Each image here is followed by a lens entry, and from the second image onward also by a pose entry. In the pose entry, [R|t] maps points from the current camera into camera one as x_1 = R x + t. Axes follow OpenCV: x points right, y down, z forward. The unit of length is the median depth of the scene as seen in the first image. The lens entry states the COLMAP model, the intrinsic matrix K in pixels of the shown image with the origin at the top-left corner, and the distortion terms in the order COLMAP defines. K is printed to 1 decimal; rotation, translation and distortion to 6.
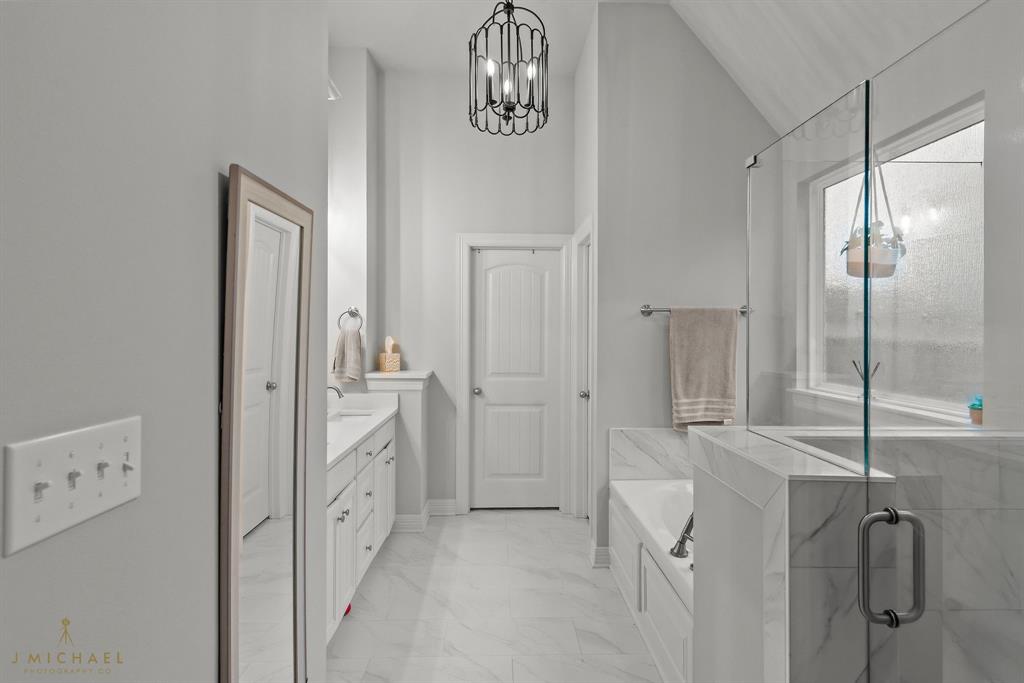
lens RADIAL K [[540.2, 0, 510.5], [0, 540.2, 338.8], [0, 0, 1]] dist [0.004419, 0.000631]
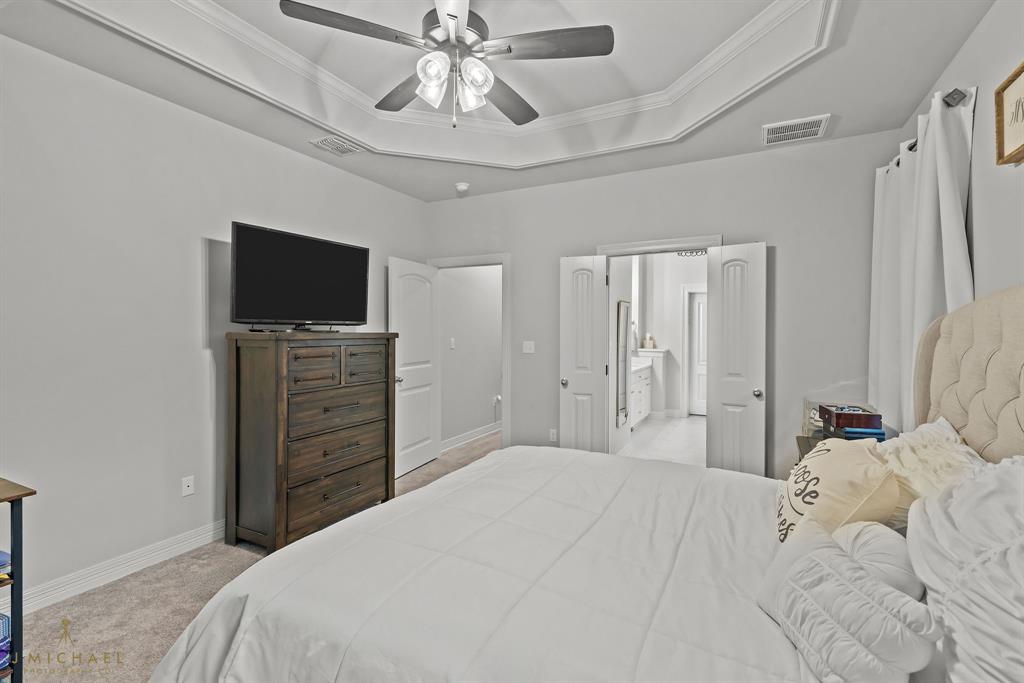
lens RADIAL K [[468.0, 0, 508.3], [0, 468.0, 340.2], [0, 0, 1]] dist [0.008860, 0.001494]
pose [[0.876376, 0.018261, -0.481281, 0.208452], [-0.012520, 0.999807, 0.015139, 0.003680], [0.481464, -0.007242, 0.876436, -1.009750]]
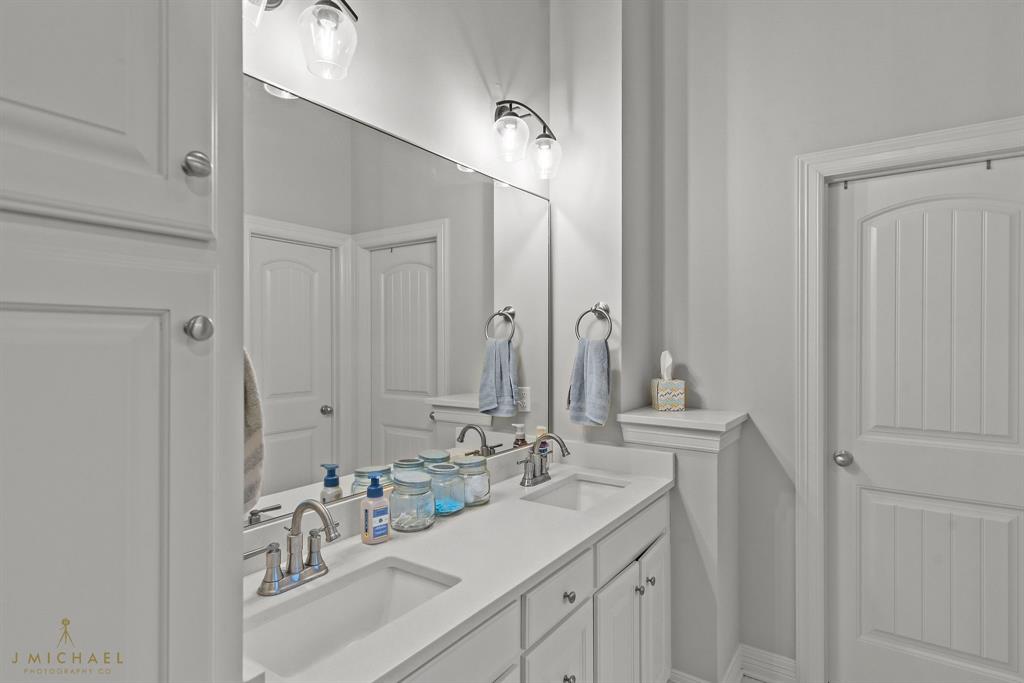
lens RADIAL K [[540.2, 0, 510.2], [0, 540.2, 345.1], [0, 0, 1]] dist [0.004419, 0.000631]
pose [[0.809704, -0.003769, -0.586826, -0.016540], [-0.004244, 0.999916, -0.012279, -0.003234], [0.586823, 0.012433, 0.809620, 0.435052]]
